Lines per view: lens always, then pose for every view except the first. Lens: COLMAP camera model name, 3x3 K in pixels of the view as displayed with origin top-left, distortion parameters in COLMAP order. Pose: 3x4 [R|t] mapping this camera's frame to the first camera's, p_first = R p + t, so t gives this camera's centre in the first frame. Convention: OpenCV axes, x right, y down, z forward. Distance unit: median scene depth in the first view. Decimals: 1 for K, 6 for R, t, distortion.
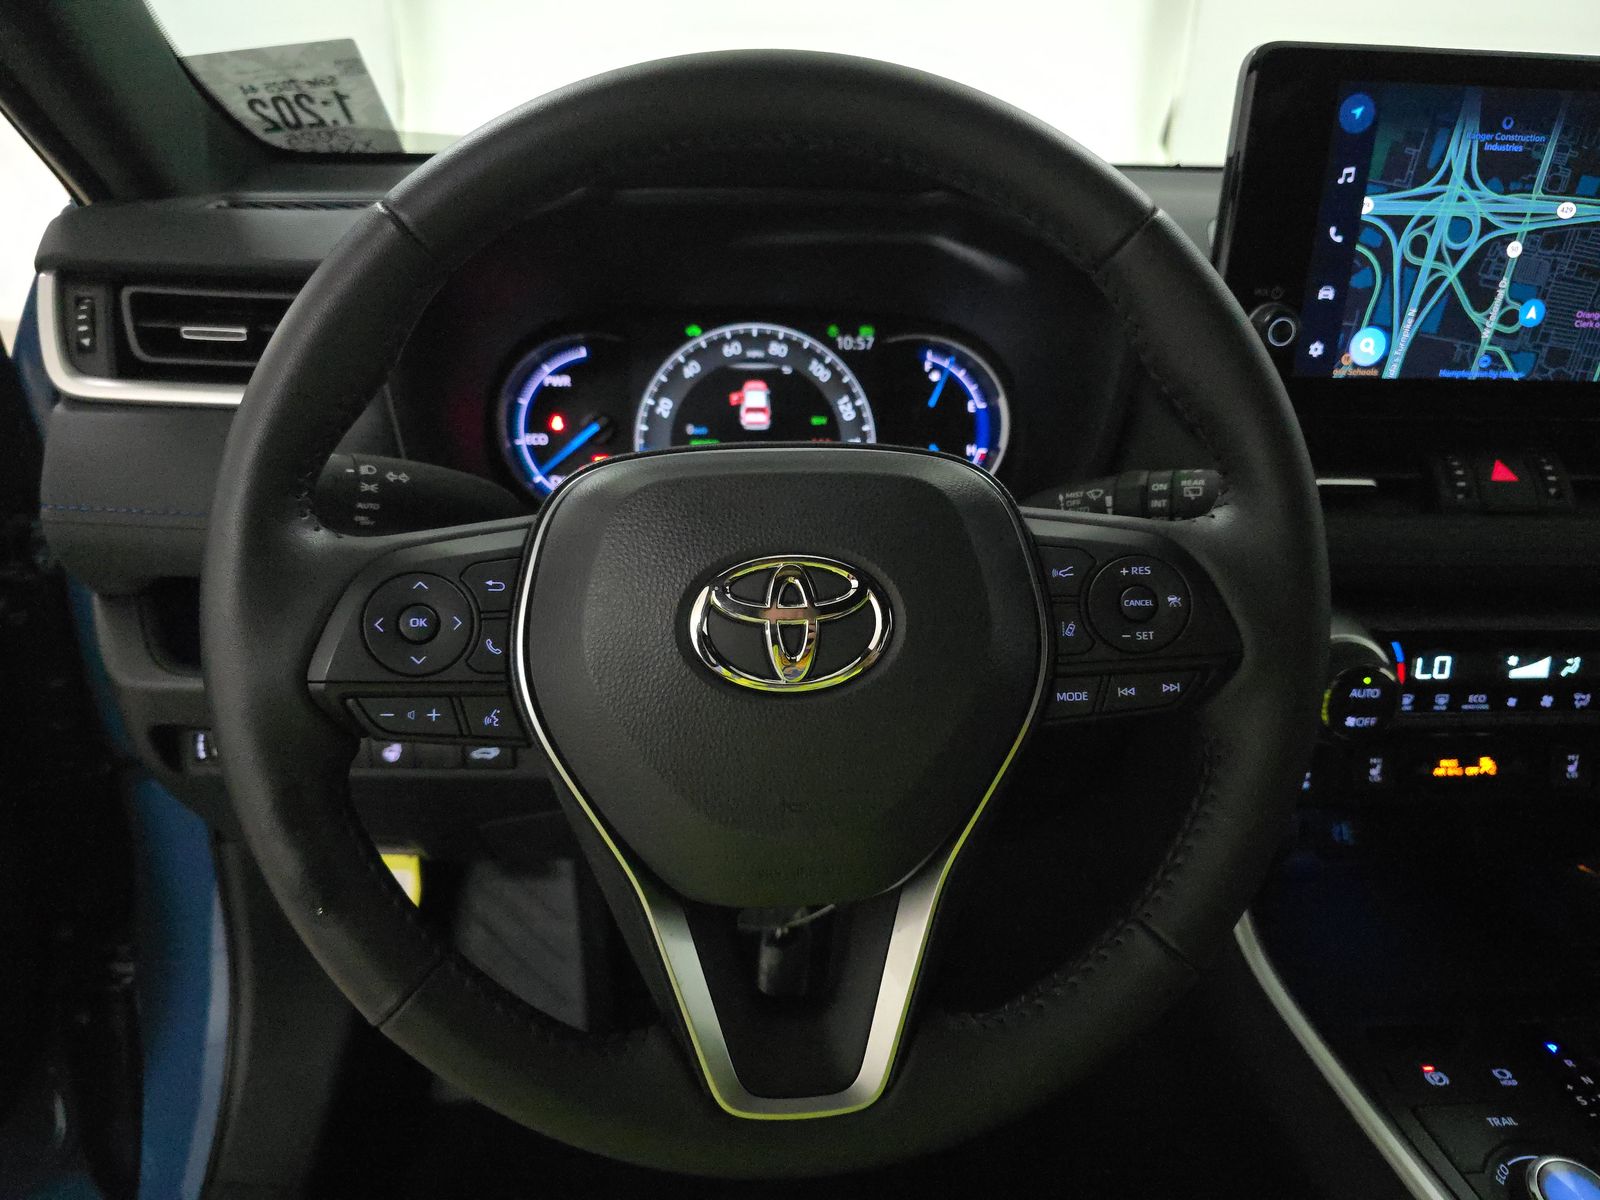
lens RADIAL K [[1083.5, 0, 800.0], [0, 1083.5, 600.0], [0, 0, 1]] dist [0.056960, -0.044850]
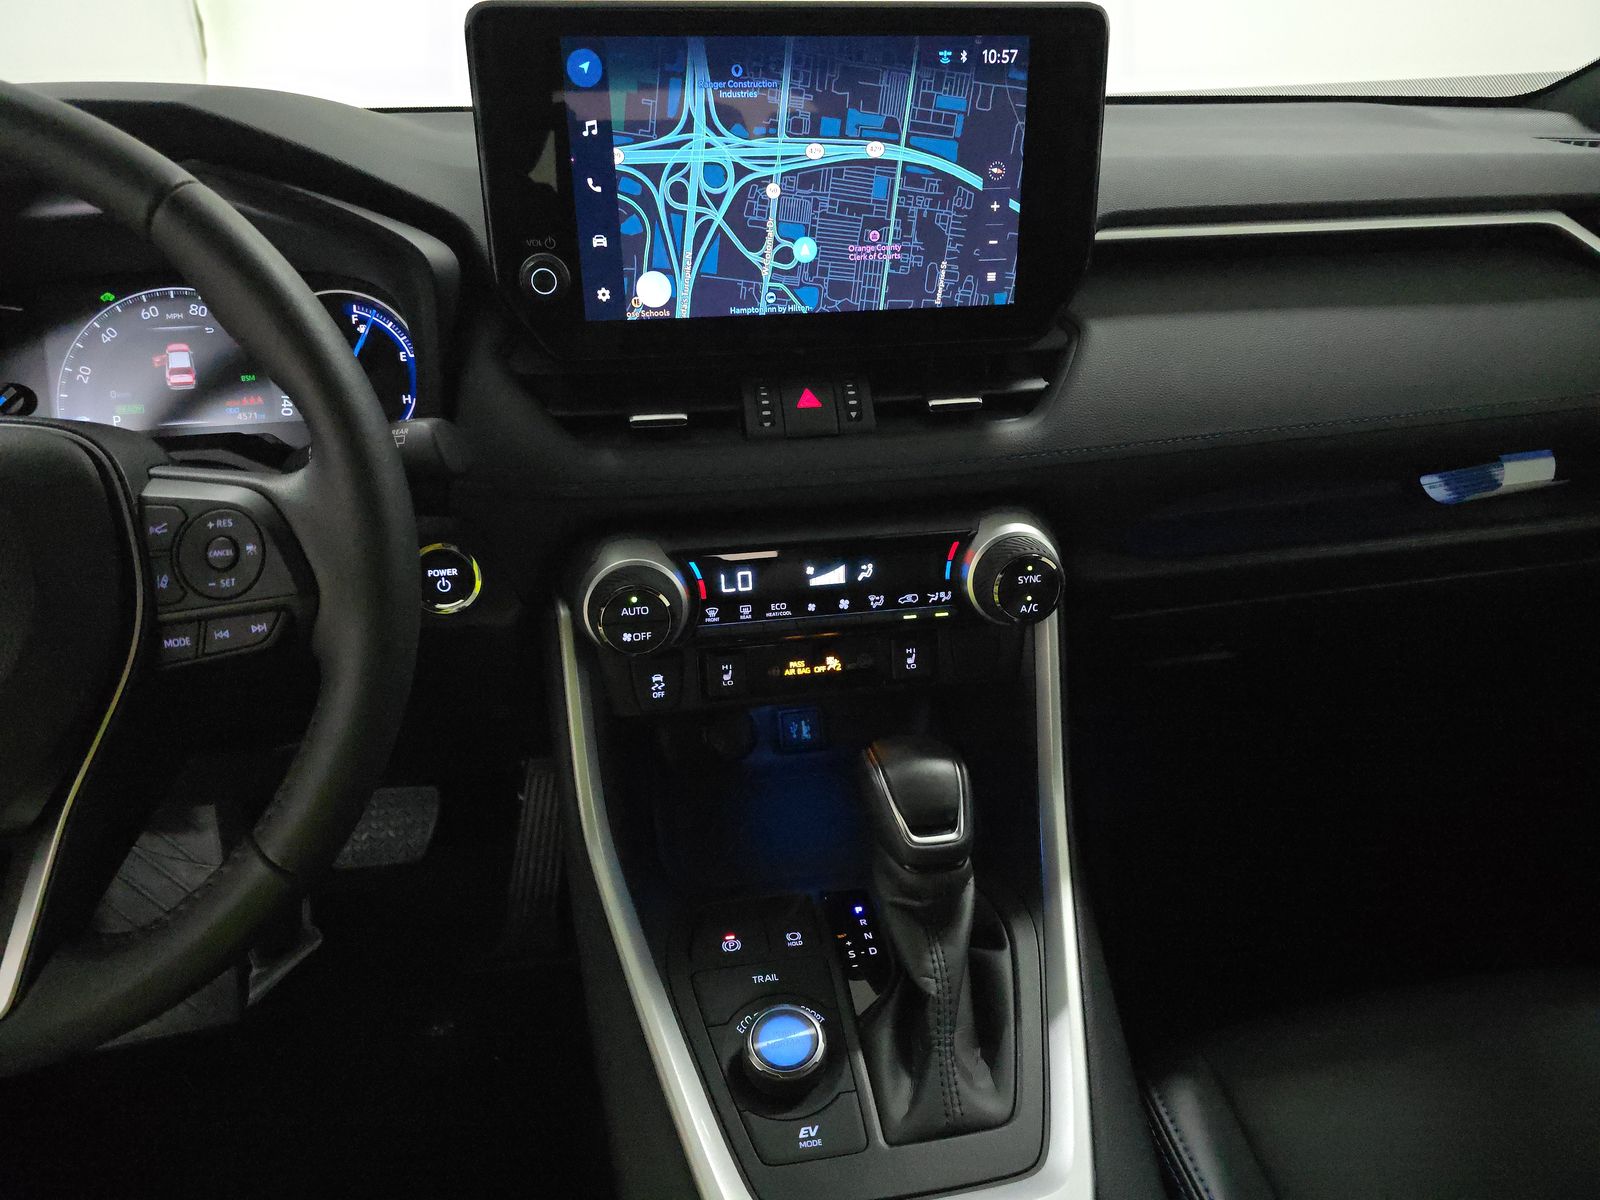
lens RADIAL K [[1069.6, 0, 800.0], [0, 1069.6, 600.0], [0, 0, 1]] dist [0.084344, -0.086181]
pose [[0.996740, -0.069844, 0.040387, 0.598587], [0.066884, 0.995266, 0.070512, 0.008003], [-0.045121, -0.067581, 0.996693, -0.083179]]
